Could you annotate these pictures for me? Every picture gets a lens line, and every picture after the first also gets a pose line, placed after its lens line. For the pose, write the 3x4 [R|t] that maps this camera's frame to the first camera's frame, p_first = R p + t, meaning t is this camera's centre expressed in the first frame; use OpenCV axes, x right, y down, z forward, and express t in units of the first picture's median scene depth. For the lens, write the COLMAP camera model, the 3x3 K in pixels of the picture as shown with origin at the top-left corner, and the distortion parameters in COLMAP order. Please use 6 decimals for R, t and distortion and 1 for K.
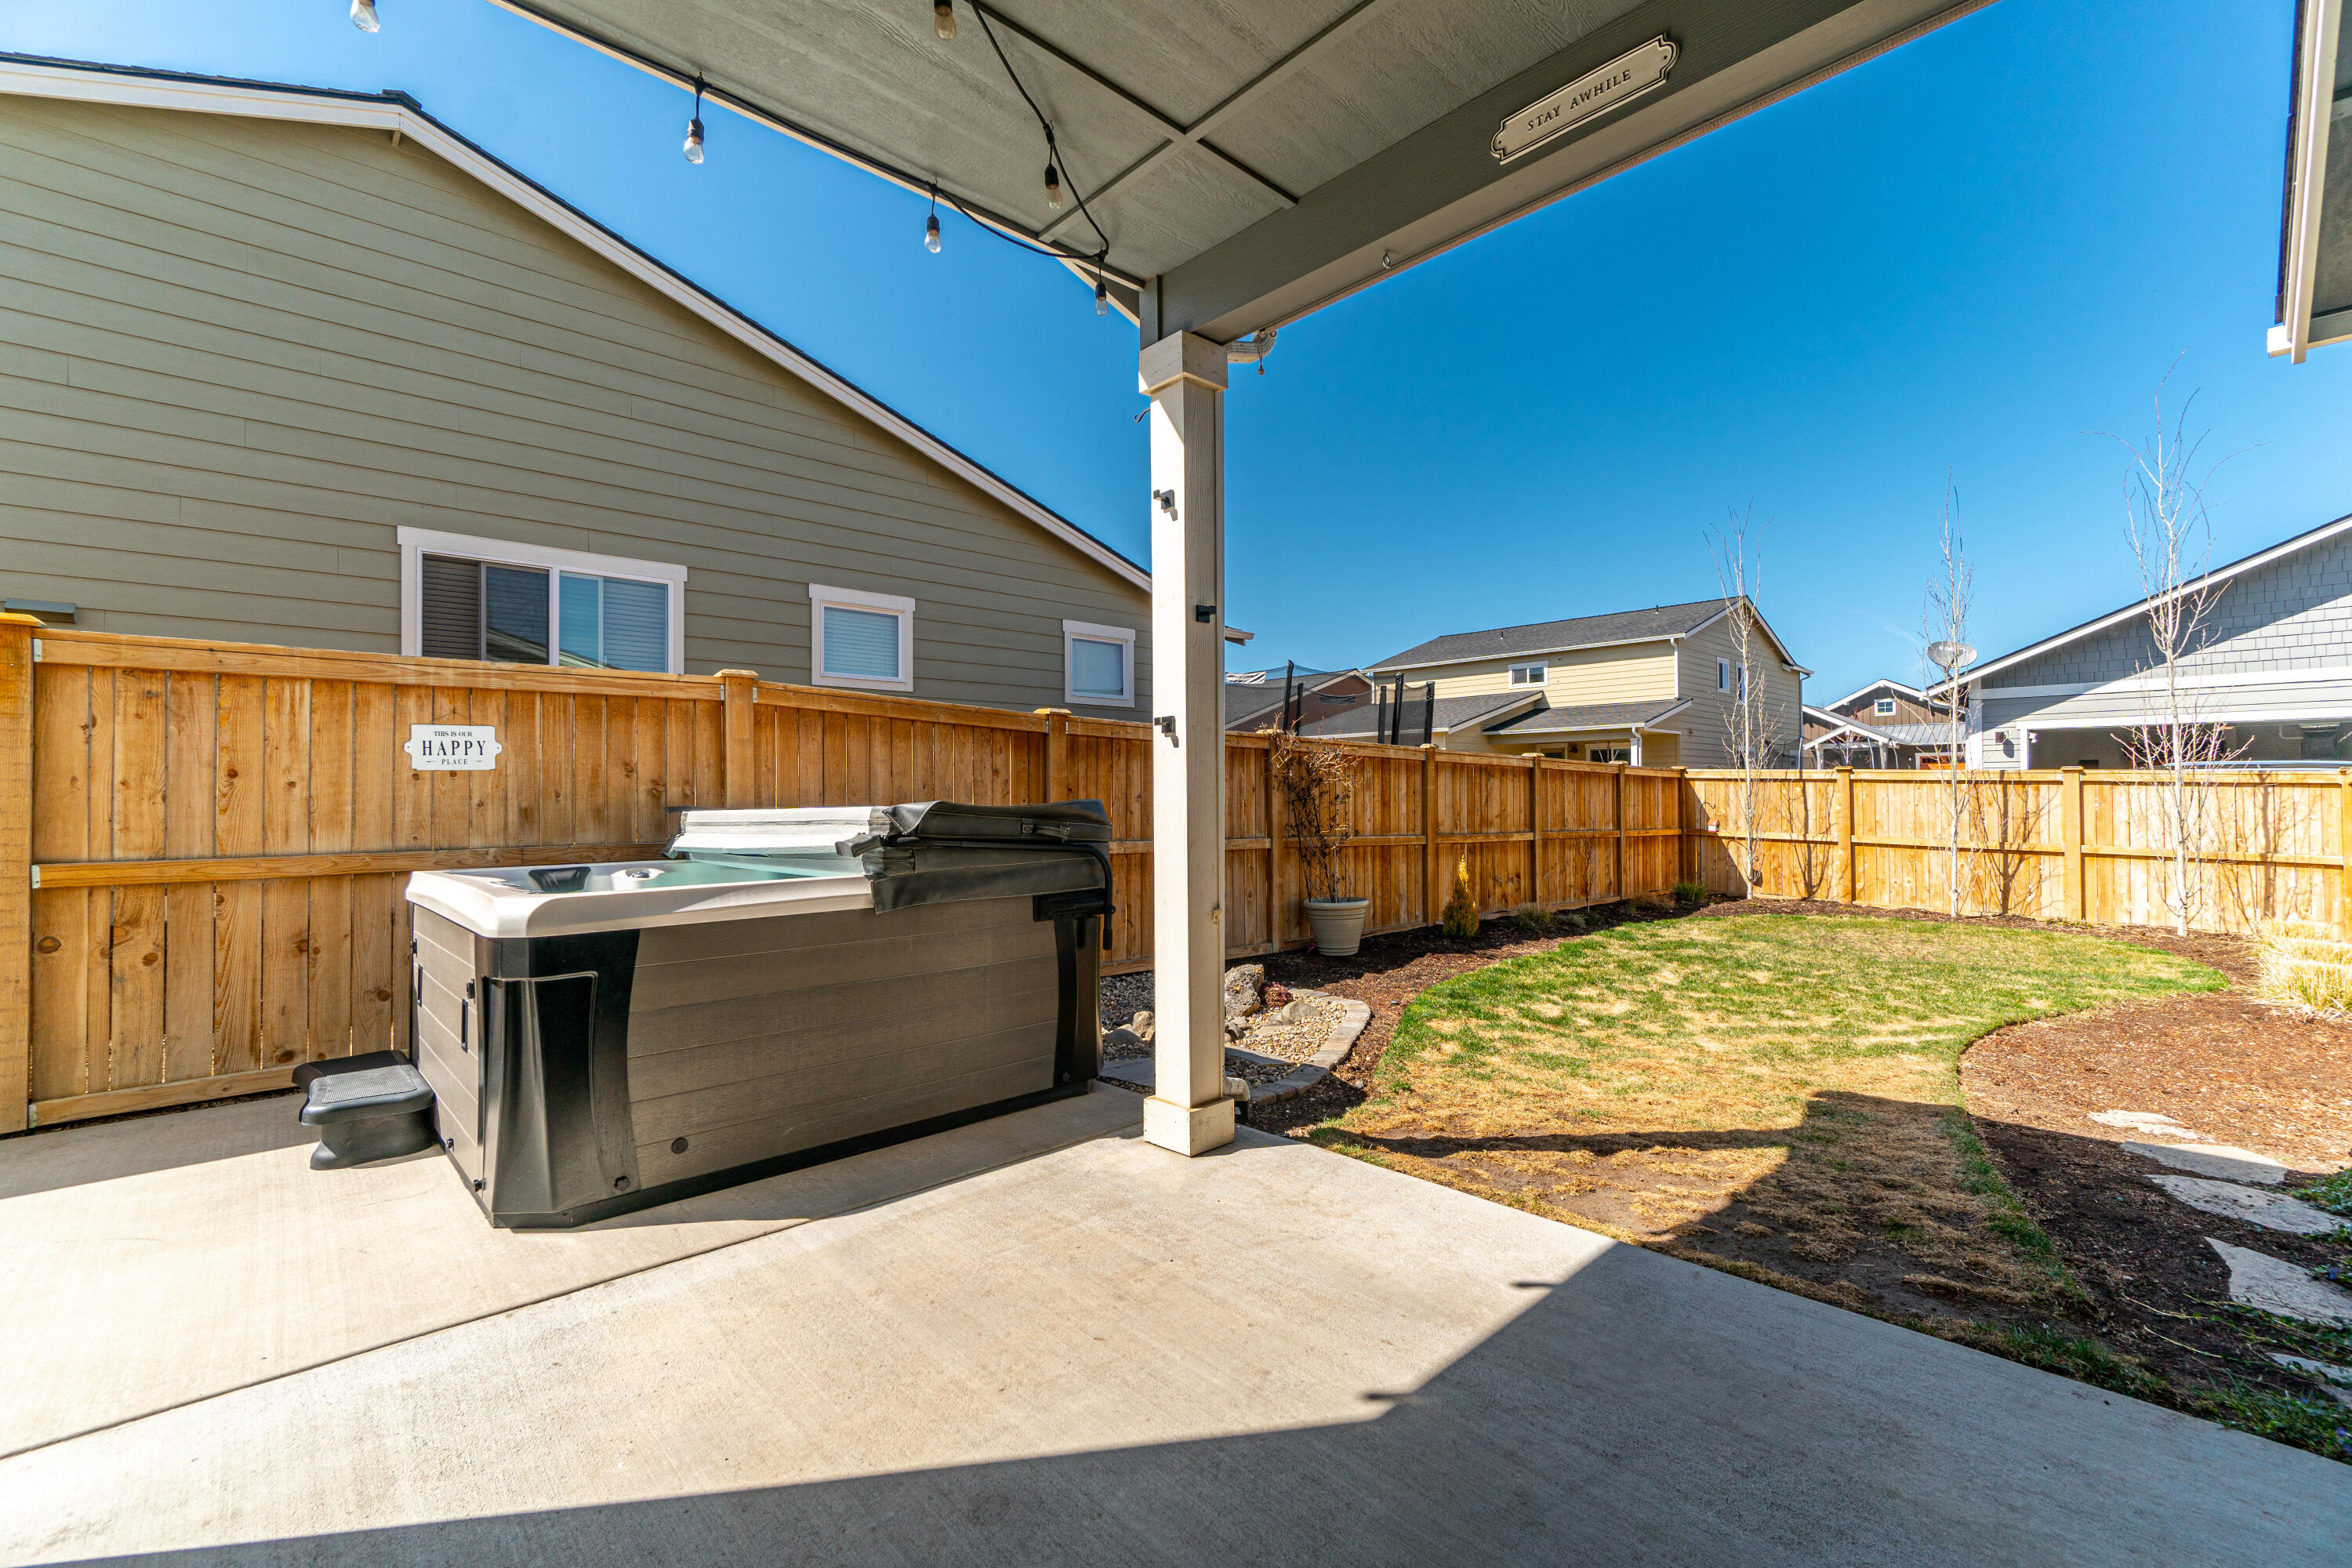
lens RADIAL K [[1007.1, 0, 1180.2], [0, 1007.1, 786.7], [0, 0, 1]] dist [-0.003591, -0.000465]
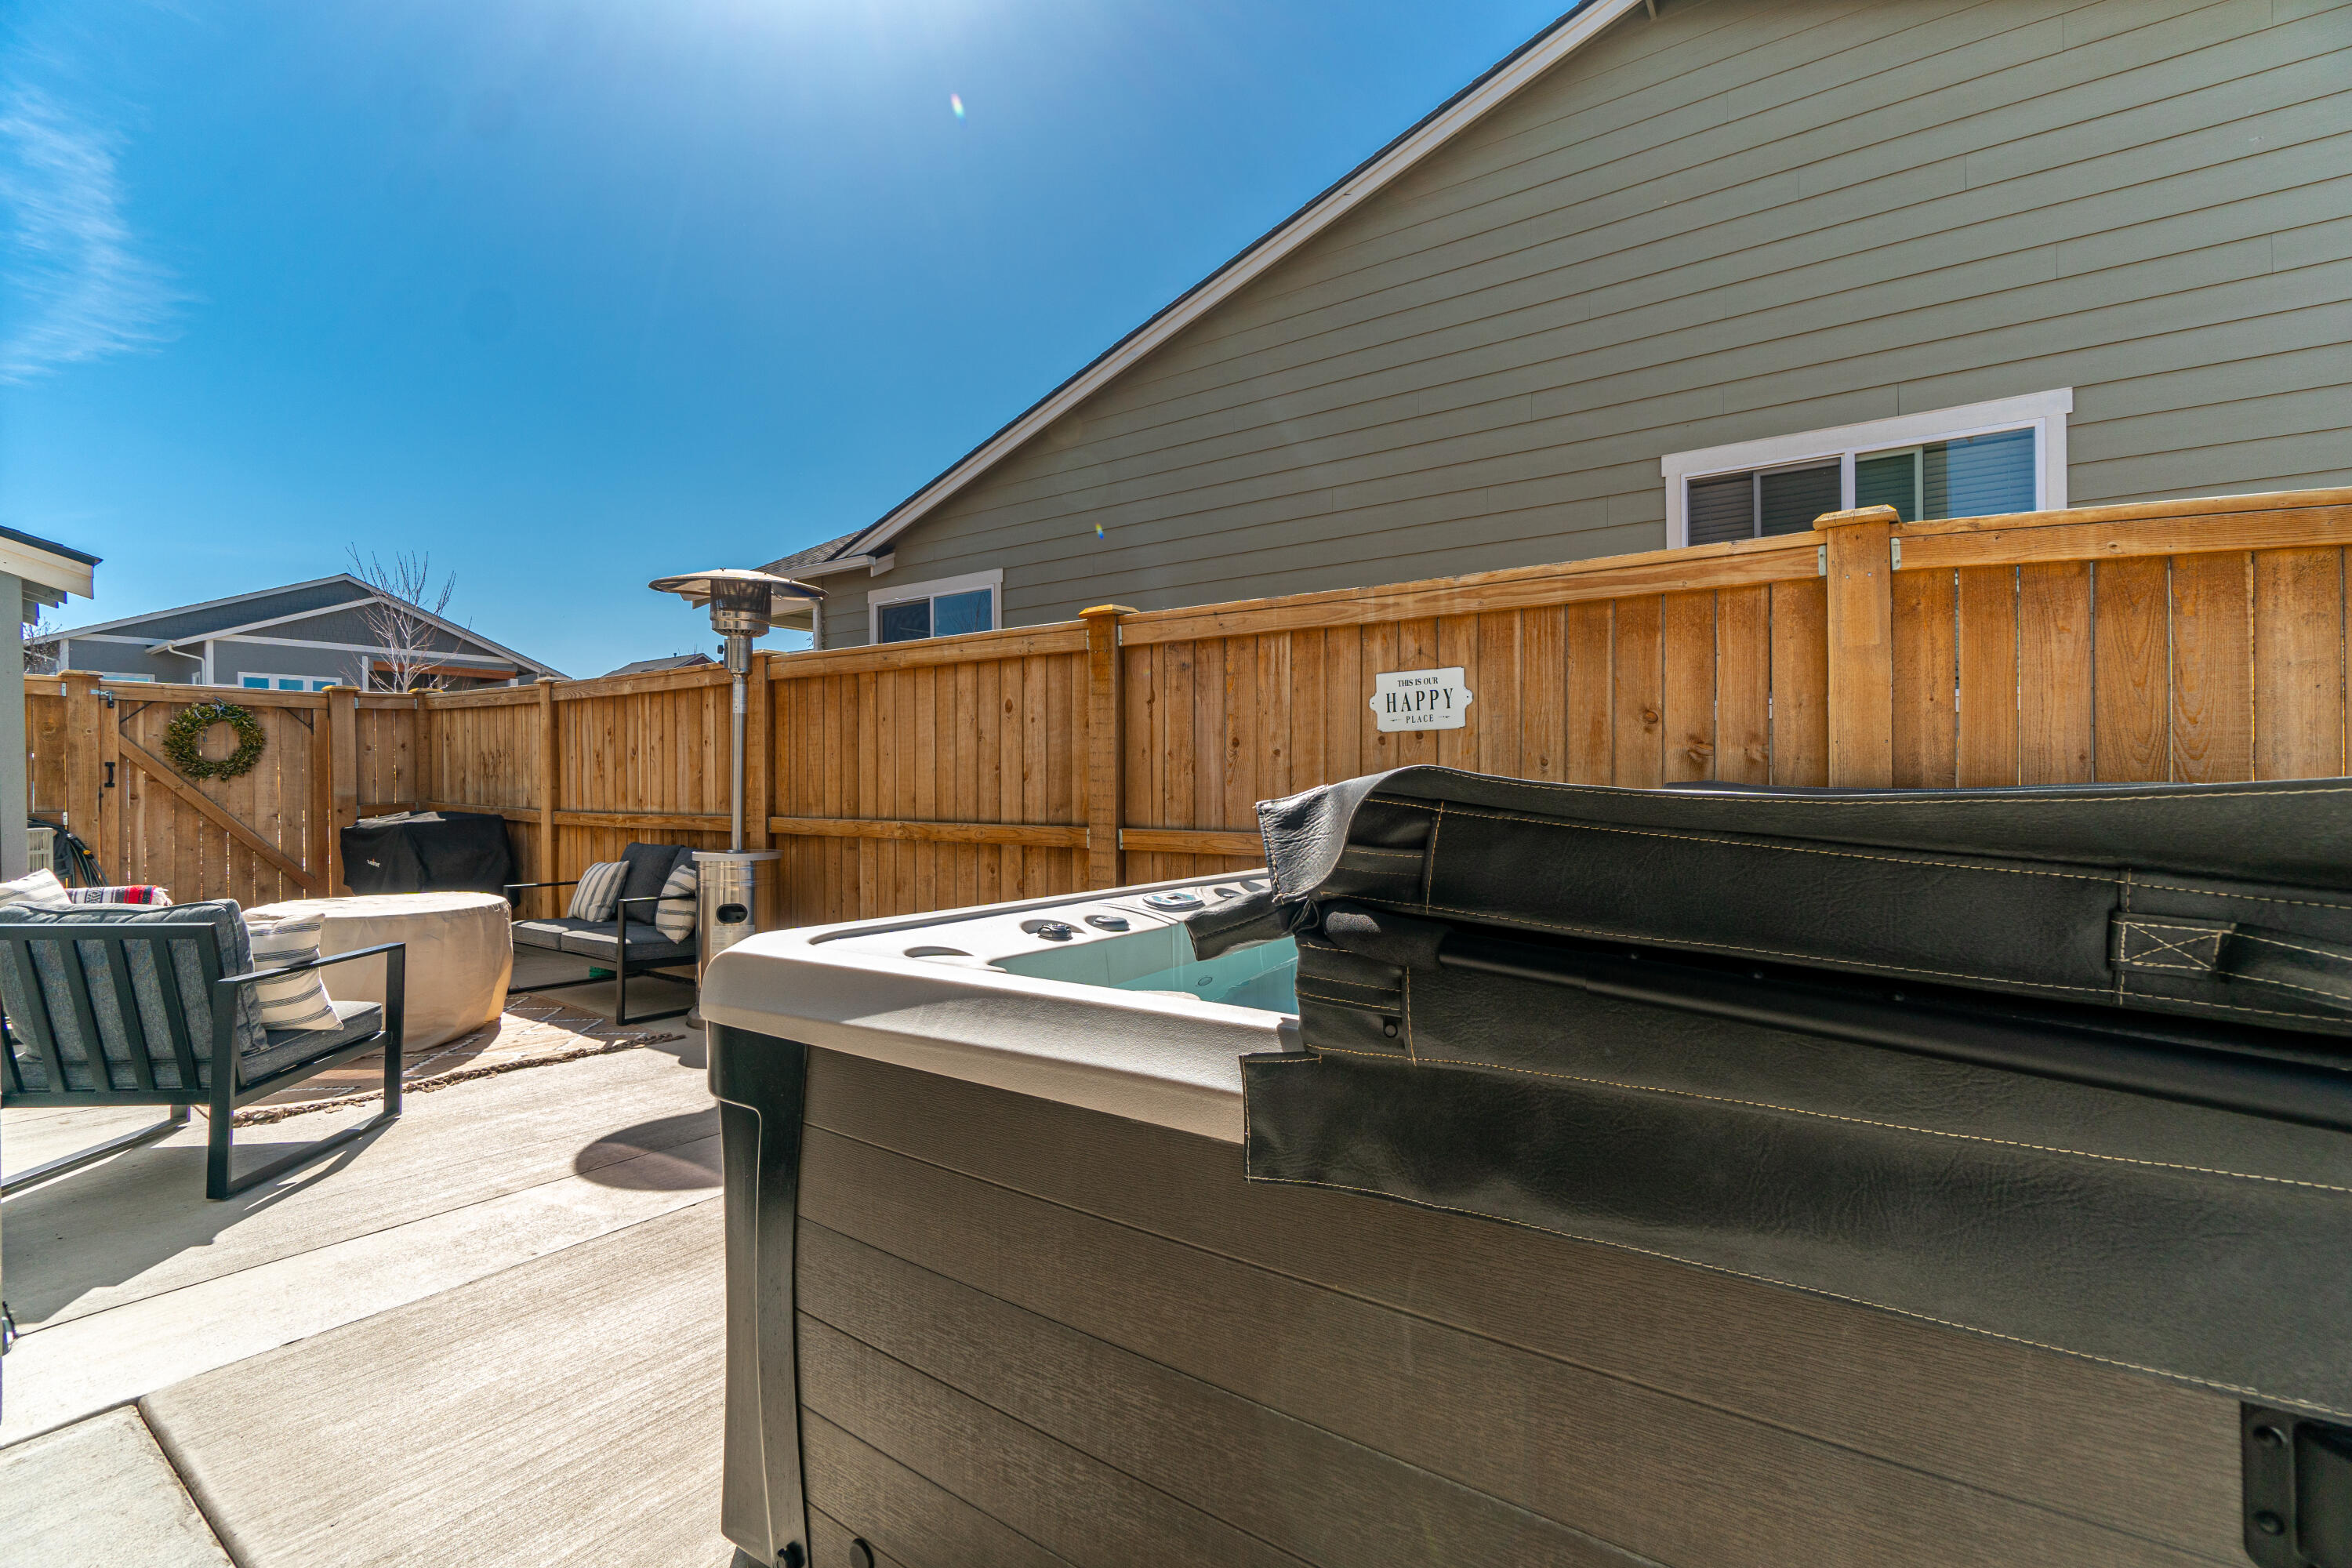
lens RADIAL K [[1007.1, 0, 1182.8], [0, 1007.1, 778.1], [0, 0, 1]] dist [-0.003591, -0.000465]
pose [[0.225726, 0.006966, -0.974166, -0.031506], [0.014168, 0.999845, 0.010432, 0.009135], [0.974088, -0.016157, 0.225593, 0.672596]]
